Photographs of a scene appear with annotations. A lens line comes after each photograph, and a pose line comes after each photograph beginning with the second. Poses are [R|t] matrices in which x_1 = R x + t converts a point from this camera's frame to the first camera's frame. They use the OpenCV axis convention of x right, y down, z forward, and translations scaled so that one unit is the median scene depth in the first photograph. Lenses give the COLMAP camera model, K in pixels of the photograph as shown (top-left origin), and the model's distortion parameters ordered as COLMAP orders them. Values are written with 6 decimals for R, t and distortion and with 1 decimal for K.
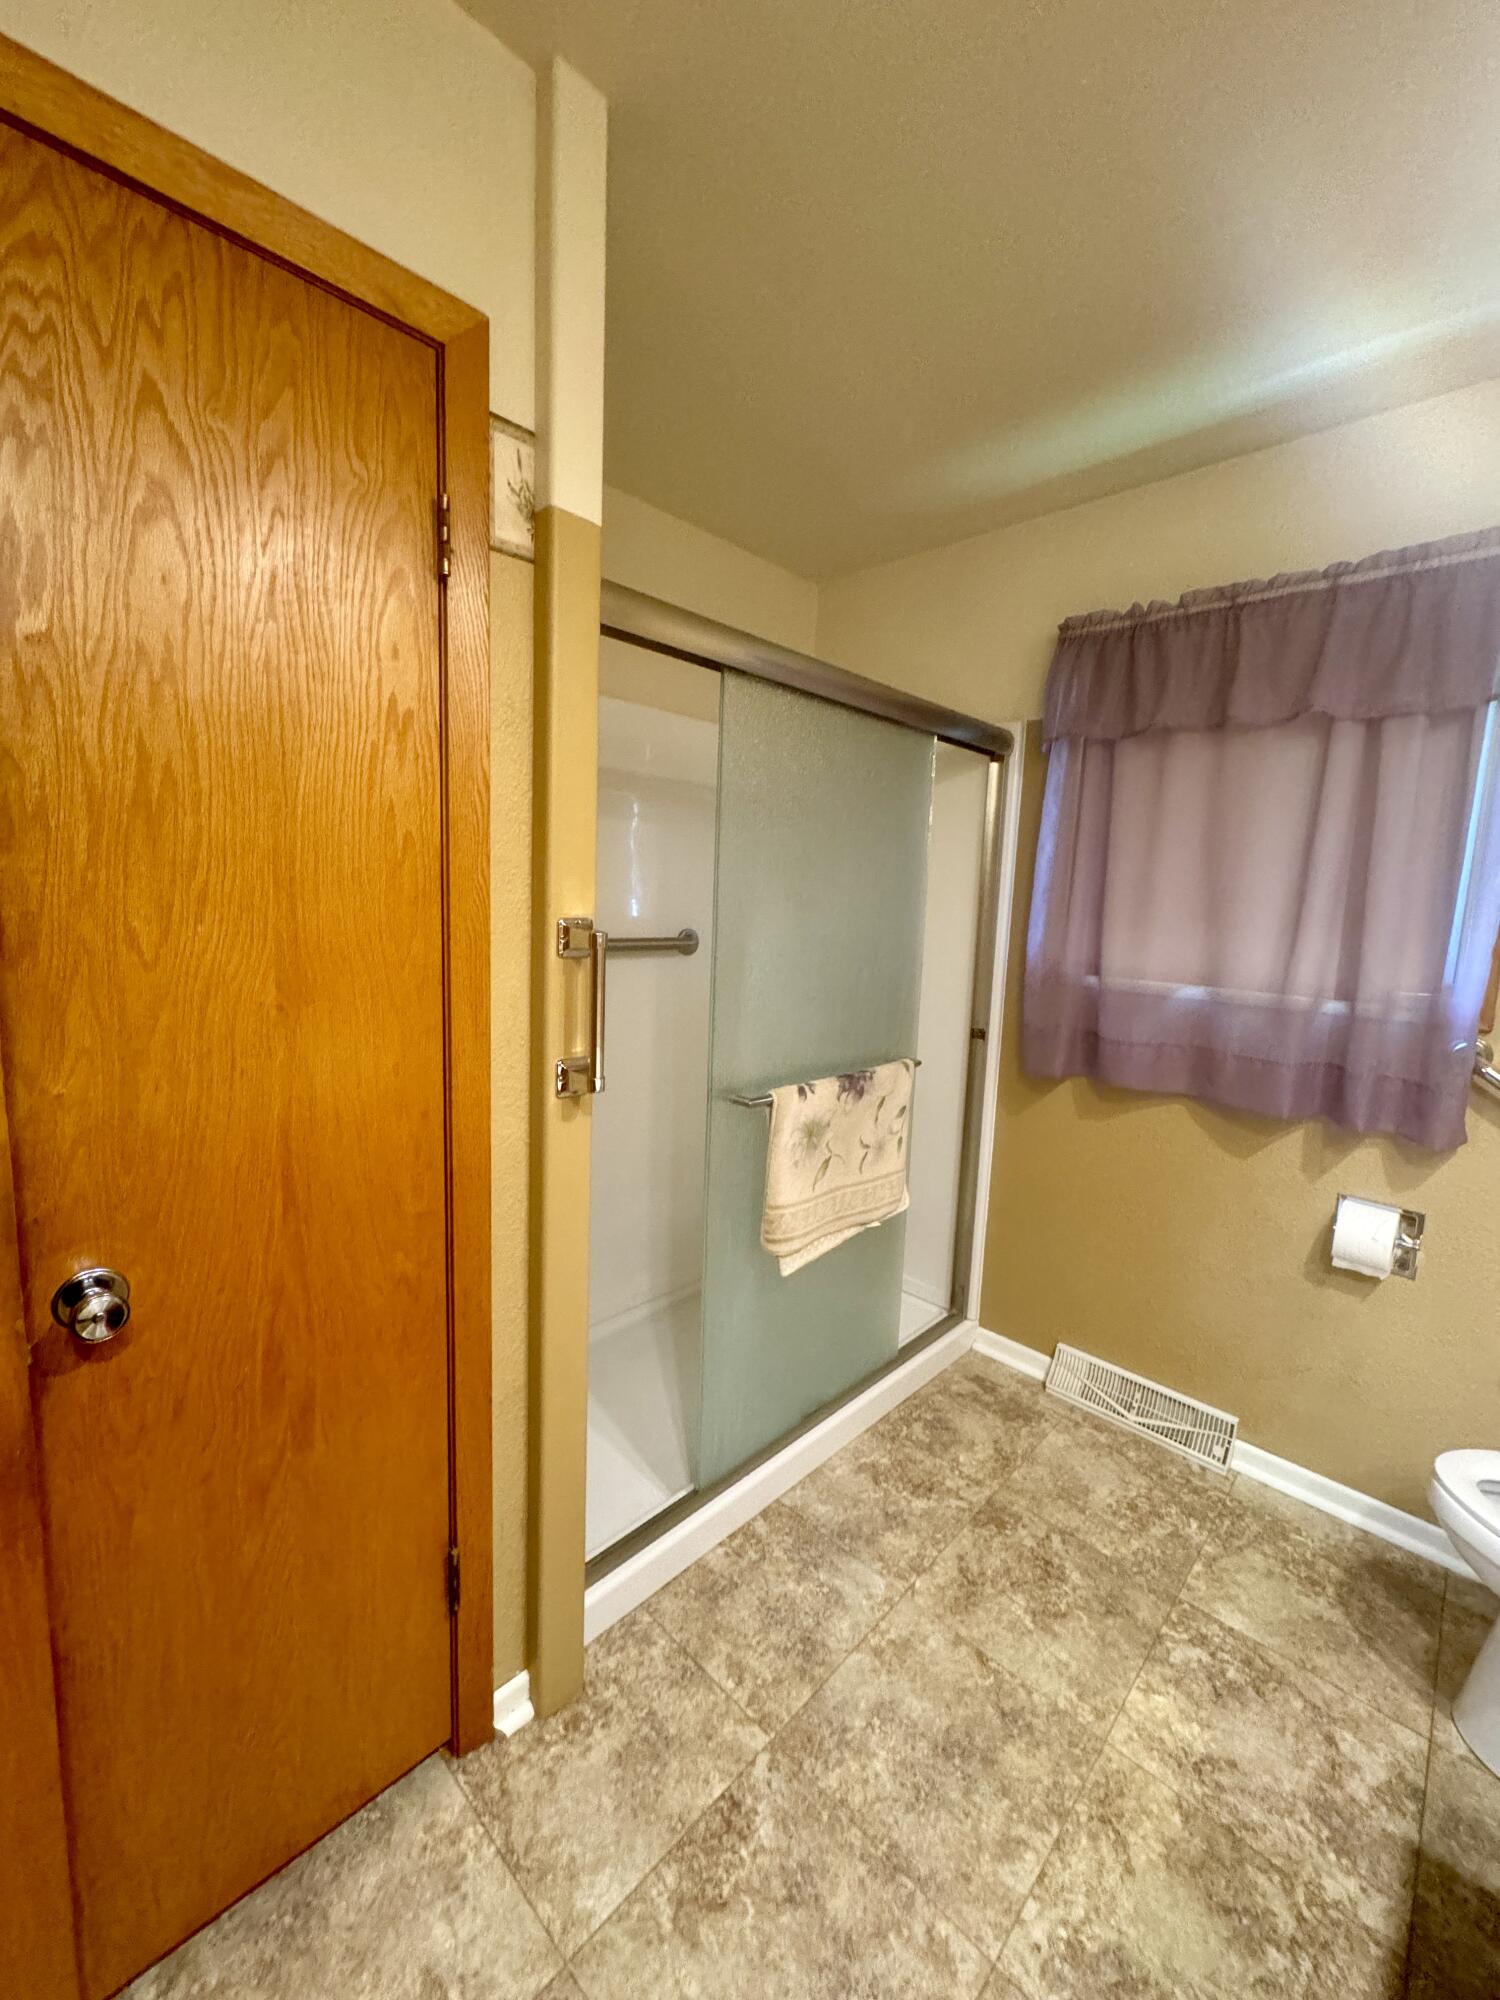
lens RADIAL K [[799.7, 0, 752.1], [0, 799.7, 997.1], [0, 0, 1]] dist [0.001116, 0.000236]
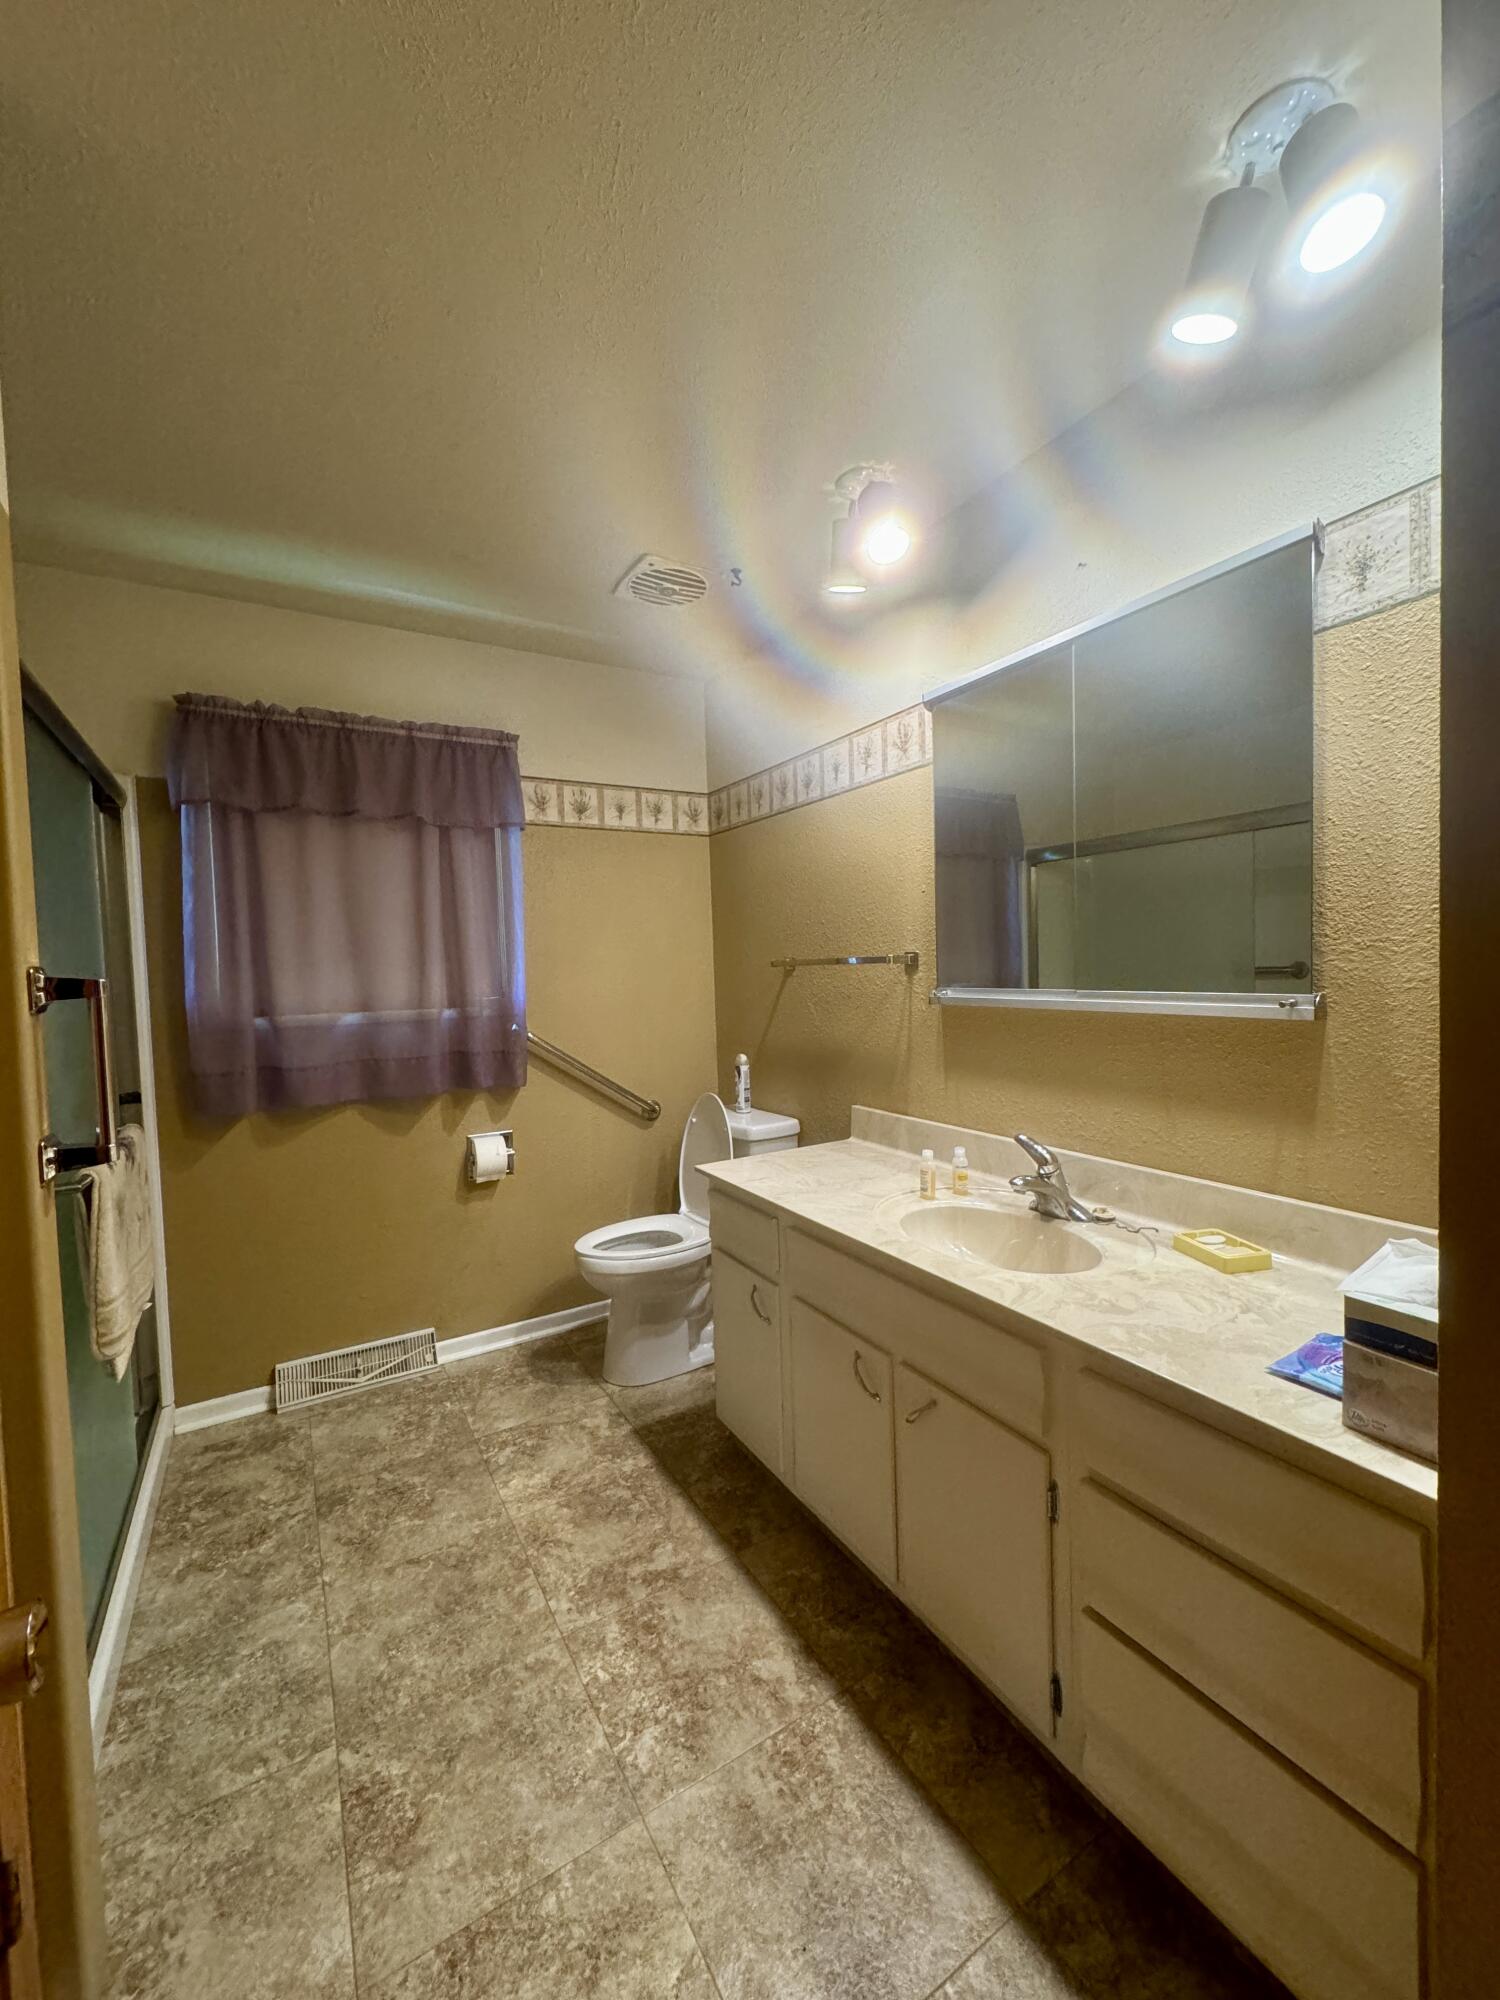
lens RADIAL K [[799.7, 0, 758.1], [0, 799.7, 996.5], [0, 0, 1]] dist [0.001116, 0.000236]
pose [[0.256922, -0.082418, 0.962911, -0.595876], [0.164879, 0.985488, 0.040357, 0.017605], [-0.952263, 0.148395, 0.266783, 0.047707]]
